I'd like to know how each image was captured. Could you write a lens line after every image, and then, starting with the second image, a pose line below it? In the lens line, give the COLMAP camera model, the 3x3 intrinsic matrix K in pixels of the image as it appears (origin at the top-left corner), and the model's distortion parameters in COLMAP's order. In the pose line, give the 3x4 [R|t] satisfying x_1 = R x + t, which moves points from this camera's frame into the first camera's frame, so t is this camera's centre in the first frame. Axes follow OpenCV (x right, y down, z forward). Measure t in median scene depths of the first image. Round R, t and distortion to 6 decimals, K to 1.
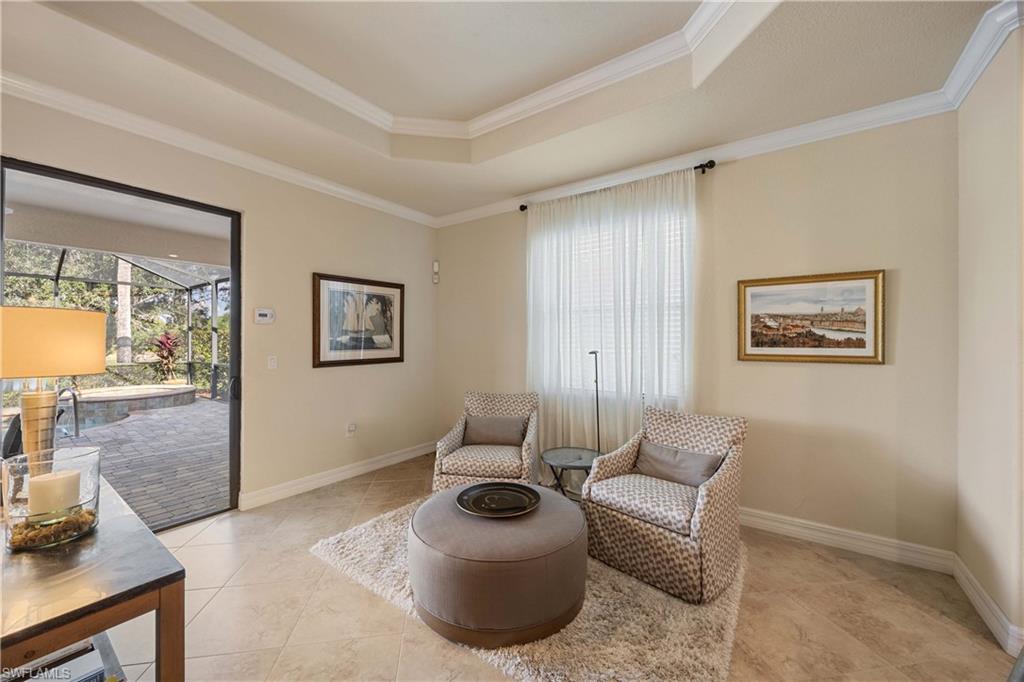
lens RADIAL K [[390.2, 0, 511.5], [0, 390.2, 340.2], [0, 0, 1]] dist [-0.003144, -0.000032]
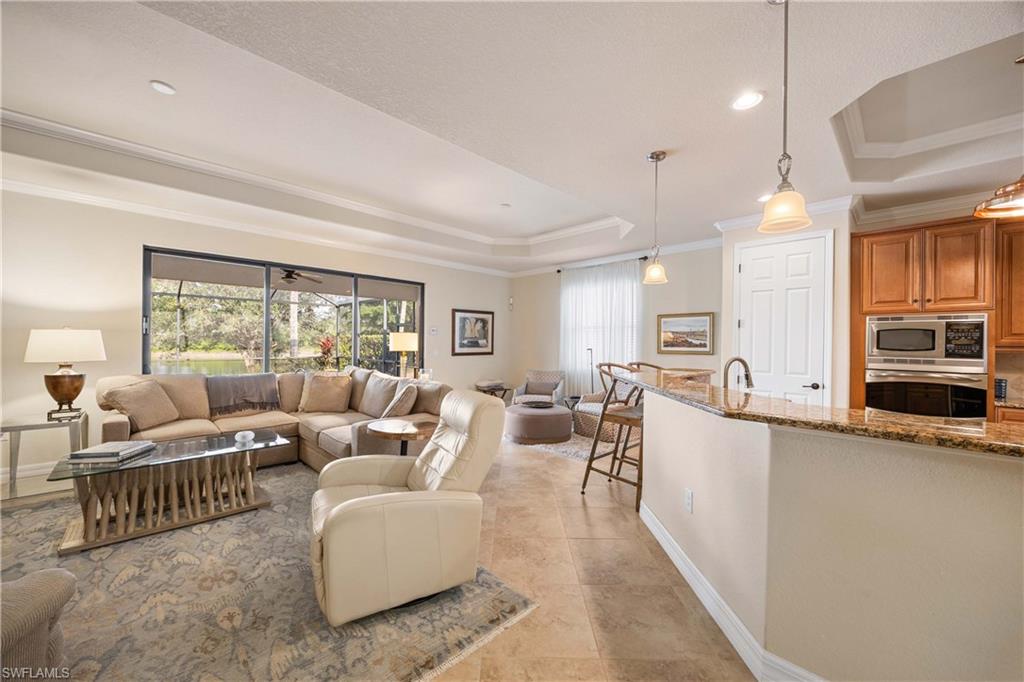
lens RADIAL K [[390.2, 0, 513.3], [0, 390.2, 342.7], [0, 0, 1]] dist [-0.003144, -0.000032]
pose [[0.986603, 0.007271, -0.162977, 0.131520], [-0.007835, 0.999965, -0.002819, 0.005387], [0.162951, 0.004058, 0.986626, -0.926969]]
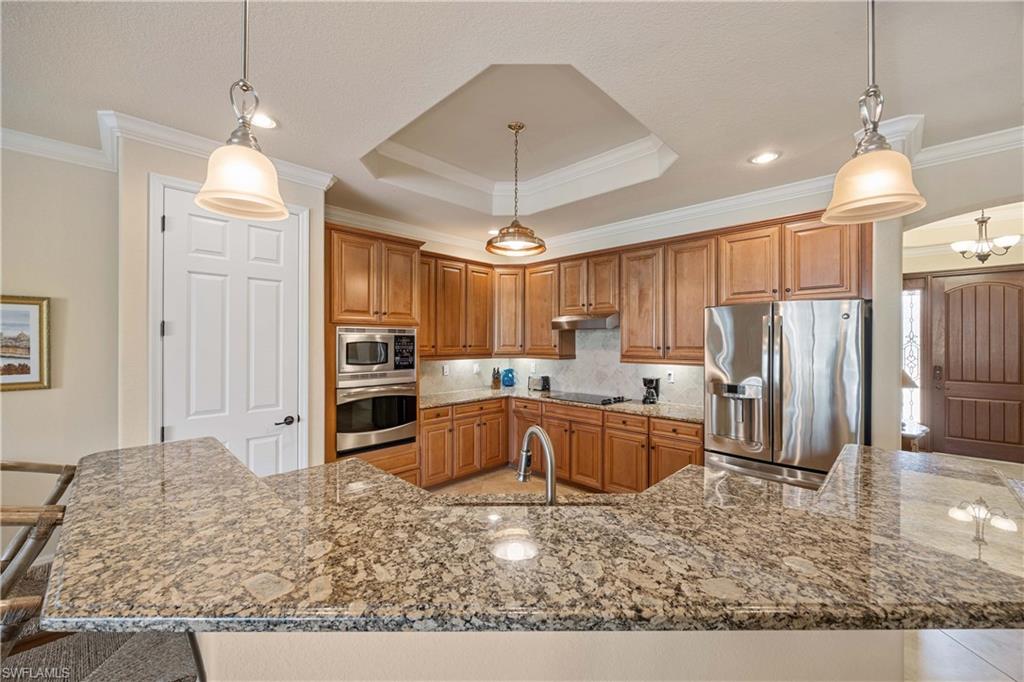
lens RADIAL K [[390.2, 0, 509.3], [0, 390.2, 341.2], [0, 0, 1]] dist [-0.003144, -0.000032]
pose [[0.162123, -0.003116, 0.986766, 0.088468], [0.000732, 0.999995, 0.003038, -0.044909], [-0.986770, 0.000230, 0.162125, -0.255329]]
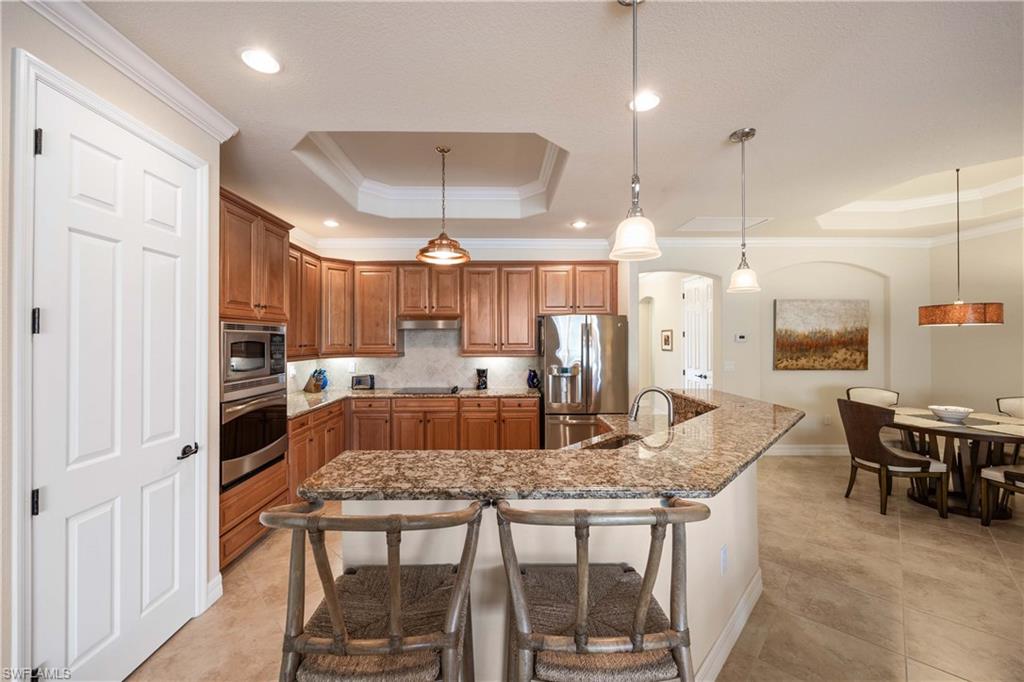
lens RADIAL K [[390.2, 0, 504.6], [0, 390.2, 338.3], [0, 0, 1]] dist [-0.003144, -0.000032]
pose [[-0.580316, 0.000051, 0.814391, 0.063123], [0.002413, 0.999996, 0.001657, -0.047680], [-0.814388, 0.002926, -0.580314, 0.275074]]
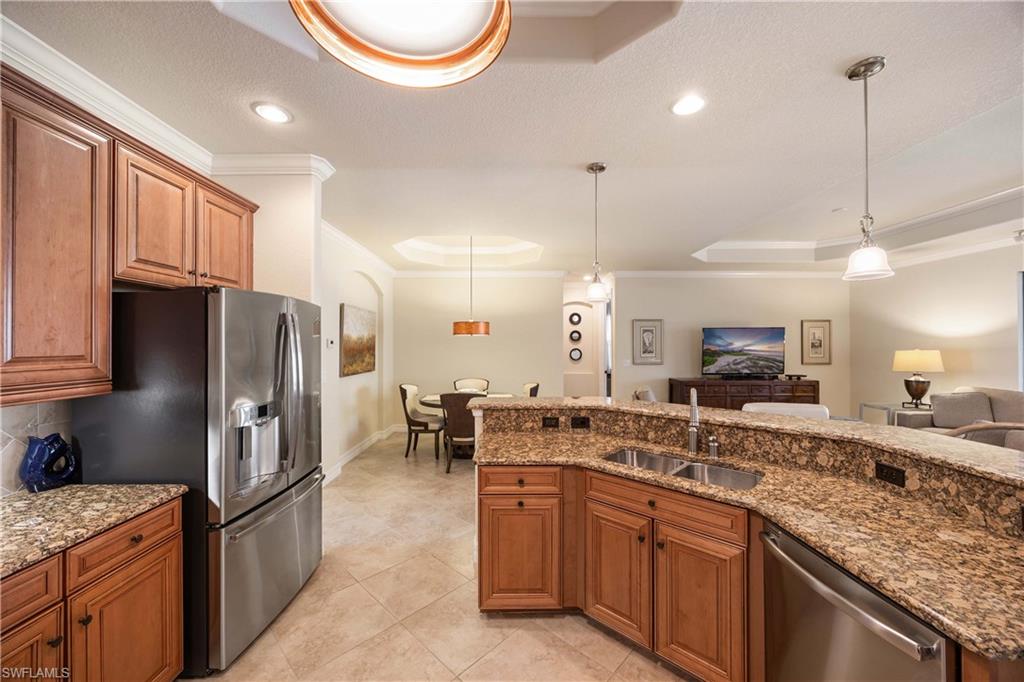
lens RADIAL K [[390.2, 0, 508.6], [0, 390.2, 343.7], [0, 0, 1]] dist [-0.003144, -0.000032]
pose [[-0.802021, -0.003001, -0.597288, 0.984444], [-0.001643, 0.999995, -0.002819, -0.040691], [0.597294, -0.001279, -0.802022, 0.081084]]
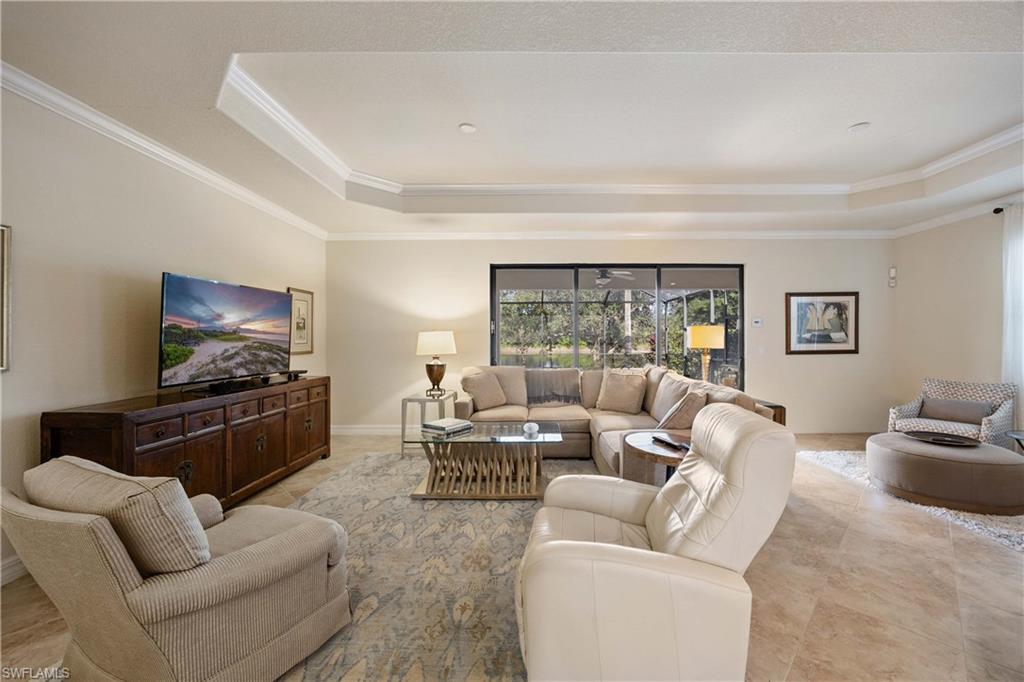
lens RADIAL K [[399.4, 0, 532.4], [0, 399.4, 338.5], [0, 0, 1]] dist [-0.002632, 0.000138]
pose [[0.587867, -0.004425, -0.808945, 0.172713], [0.003954, 0.999989, -0.002596, 0.007256], [0.808948, -0.001672, 0.587878, -0.719676]]
